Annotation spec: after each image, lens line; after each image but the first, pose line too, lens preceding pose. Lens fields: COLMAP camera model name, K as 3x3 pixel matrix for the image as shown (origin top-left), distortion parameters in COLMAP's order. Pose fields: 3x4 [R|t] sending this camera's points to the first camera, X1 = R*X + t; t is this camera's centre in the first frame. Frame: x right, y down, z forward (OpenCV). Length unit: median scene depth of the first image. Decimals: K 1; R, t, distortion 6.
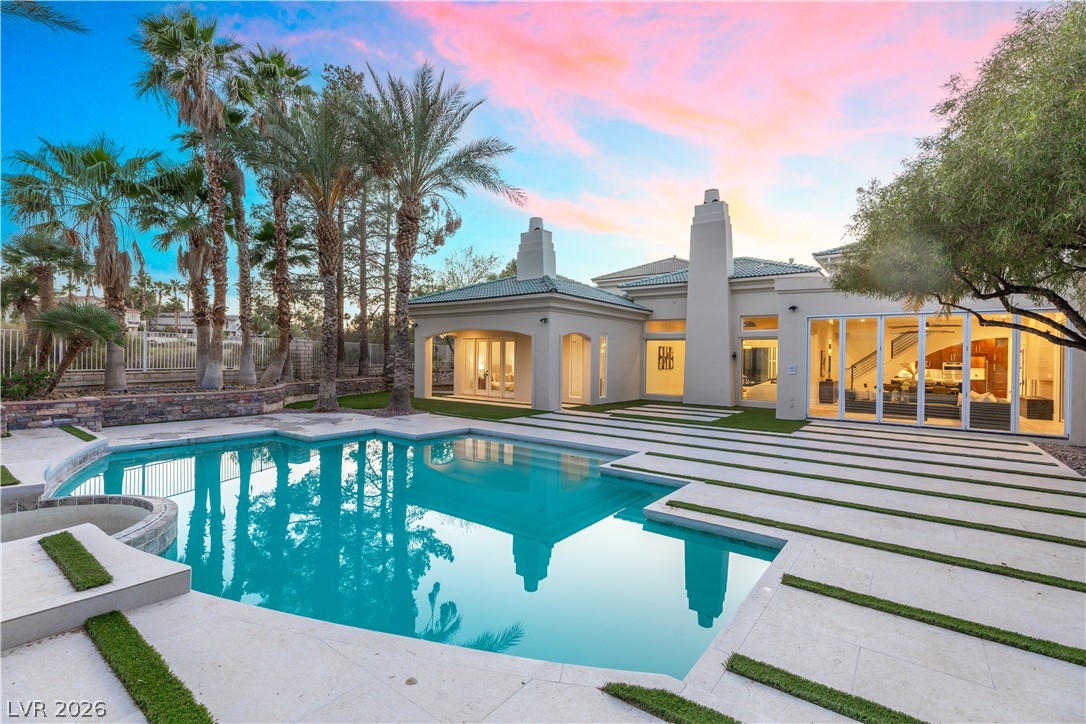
lens RADIAL K [[497.3, 0, 540.6], [0, 497.3, 360.8], [0, 0, 1]] dist [0.011254, 0.000161]
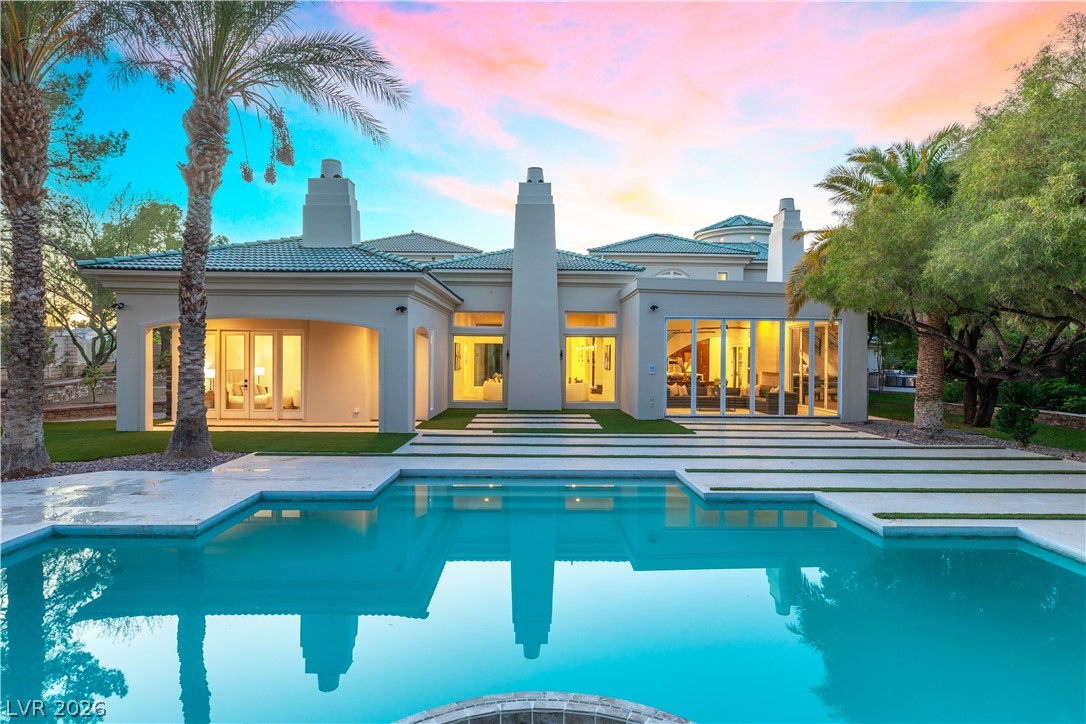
lens RADIAL K [[598.2, 0, 542.5], [0, 598.2, 359.2], [0, 0, 1]] dist [0.006171, -0.000690]
pose [[0.778675, -0.013804, 0.627276, -0.388730], [0.007698, 0.999893, 0.012448, -0.017869], [-0.627380, -0.004864, 0.778698, 0.192472]]
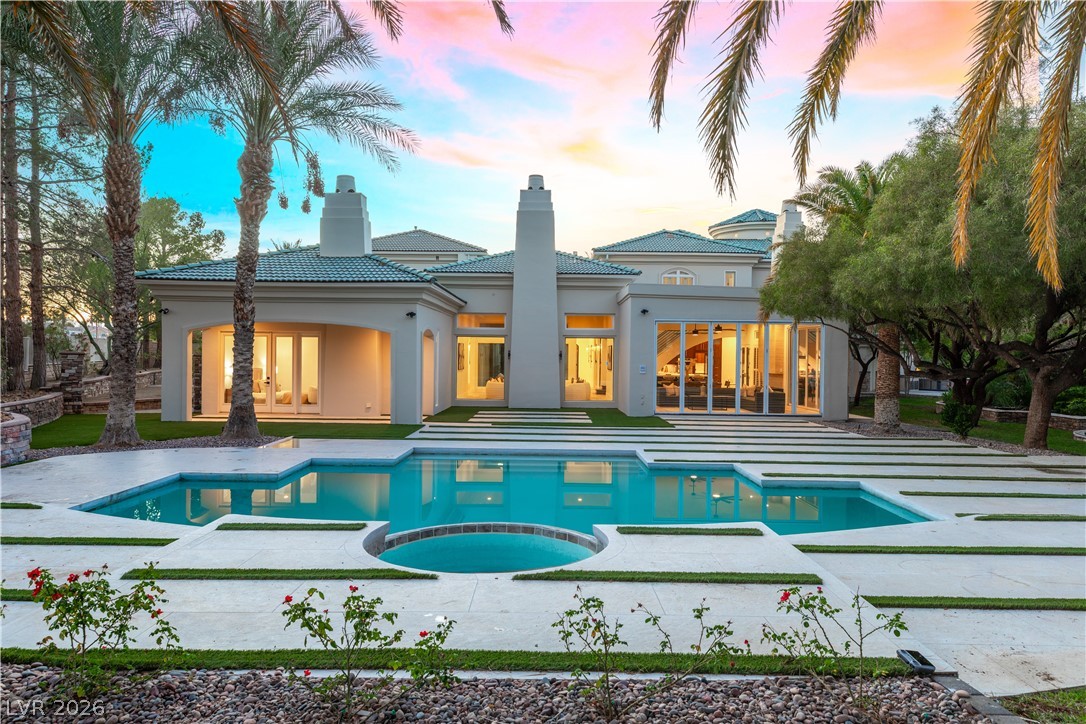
lens RADIAL K [[703.6, 0, 545.0], [0, 703.6, 360.7], [0, 0, 1]] dist [0.011520, 0.002910]
pose [[0.793498, -0.011844, 0.608458, -0.534831], [0.004032, 0.999891, 0.014206, -0.021404], [-0.608559, -0.008819, 0.793459, -0.058800]]
